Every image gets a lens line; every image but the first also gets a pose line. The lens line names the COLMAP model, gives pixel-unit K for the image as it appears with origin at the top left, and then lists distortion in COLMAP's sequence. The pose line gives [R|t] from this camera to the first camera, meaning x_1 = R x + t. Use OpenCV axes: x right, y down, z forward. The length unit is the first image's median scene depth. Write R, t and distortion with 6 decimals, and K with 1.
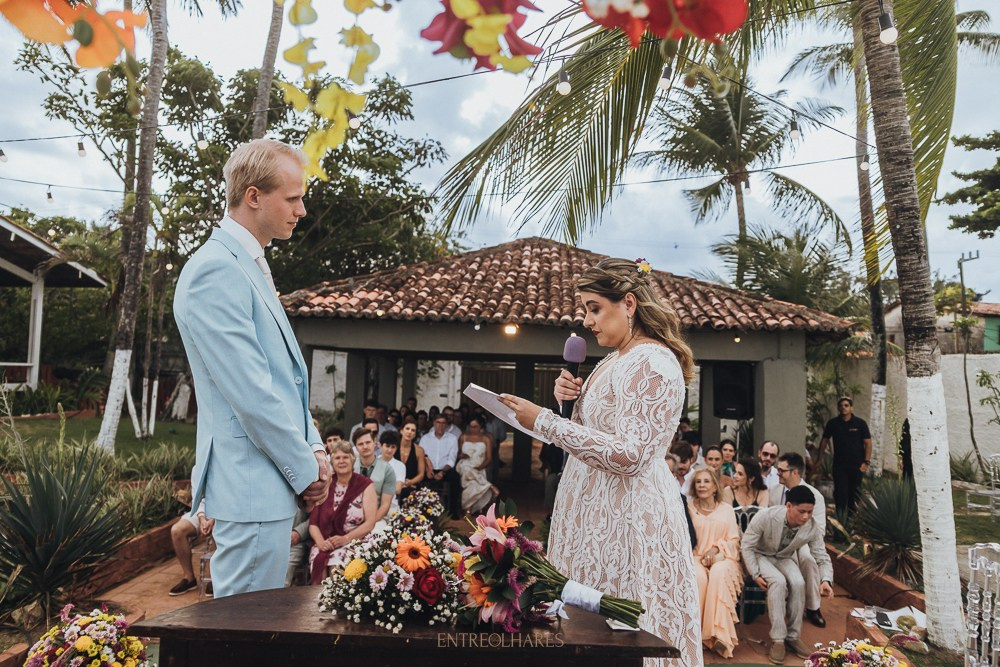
lens RADIAL K [[842.7, 0, 503.8], [0, 842.7, 355.3], [0, 0, 1]] dist [-0.044406, 0.141594]
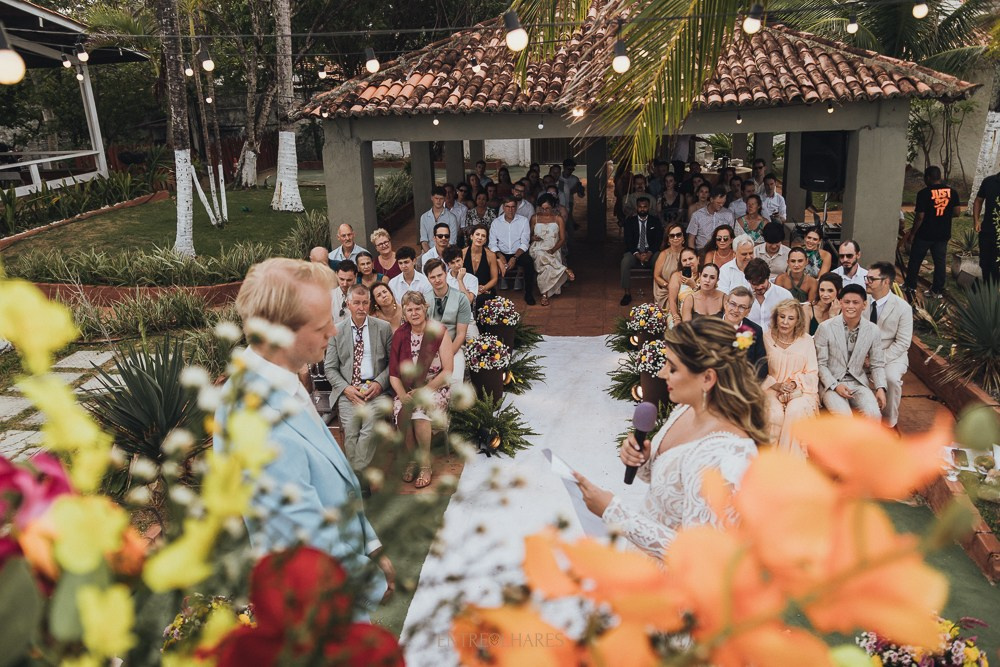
lens RADIAL K [[842.7, 0, 503.8], [0, 842.7, 355.3], [0, 0, 1]] dist [-0.044406, 0.141594]
pose [[0.993950, -0.045670, -0.099890, 0.006959], [0.077669, 0.935304, 0.345216, -0.103377], [0.077662, -0.350886, 0.933192, 0.038254]]
